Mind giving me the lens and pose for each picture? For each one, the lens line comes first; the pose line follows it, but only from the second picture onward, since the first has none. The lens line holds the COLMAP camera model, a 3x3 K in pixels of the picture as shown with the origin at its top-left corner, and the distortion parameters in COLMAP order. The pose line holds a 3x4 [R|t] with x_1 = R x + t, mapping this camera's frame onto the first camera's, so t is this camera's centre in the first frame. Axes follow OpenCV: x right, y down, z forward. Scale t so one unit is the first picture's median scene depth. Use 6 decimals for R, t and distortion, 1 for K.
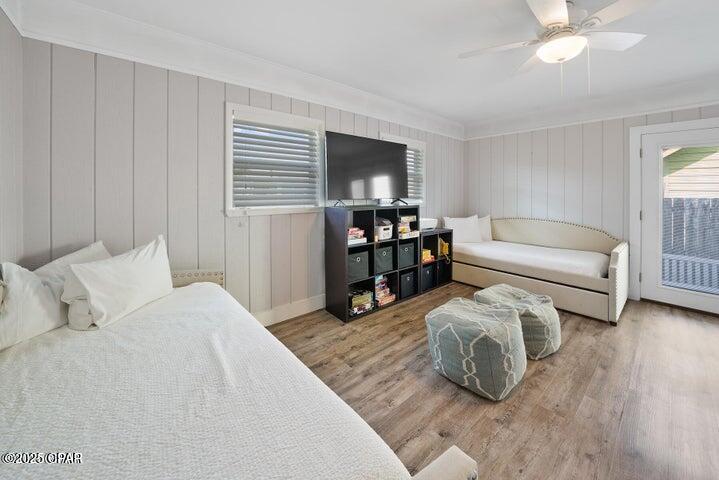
lens RADIAL K [[274.2, 0, 360.5], [0, 274.2, 188.5], [0, 0, 1]] dist [-0.000123, 0.000089]
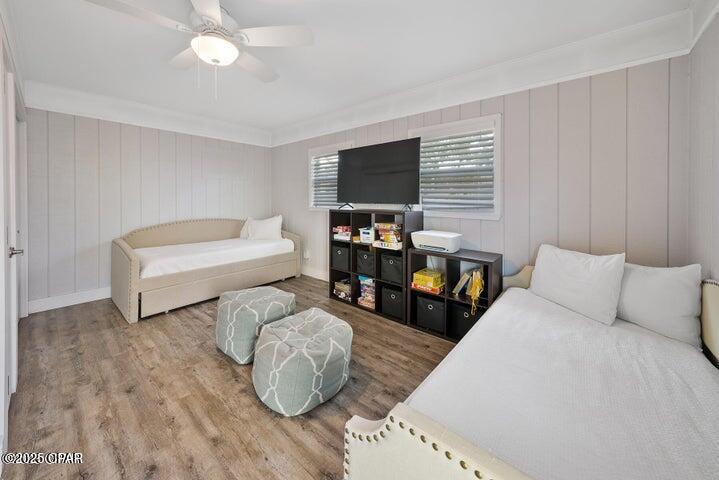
lens RADIAL K [[262.7, 0, 356.9], [0, 262.7, 204.1], [0, 0, 1]] dist [0.000000, 0.000012]
pose [[0.146585, 0.009595, -0.989152, 1.087287], [-0.002626, 0.999953, 0.009310, 0.033518], [0.989195, 0.001233, 0.146603, 0.858207]]
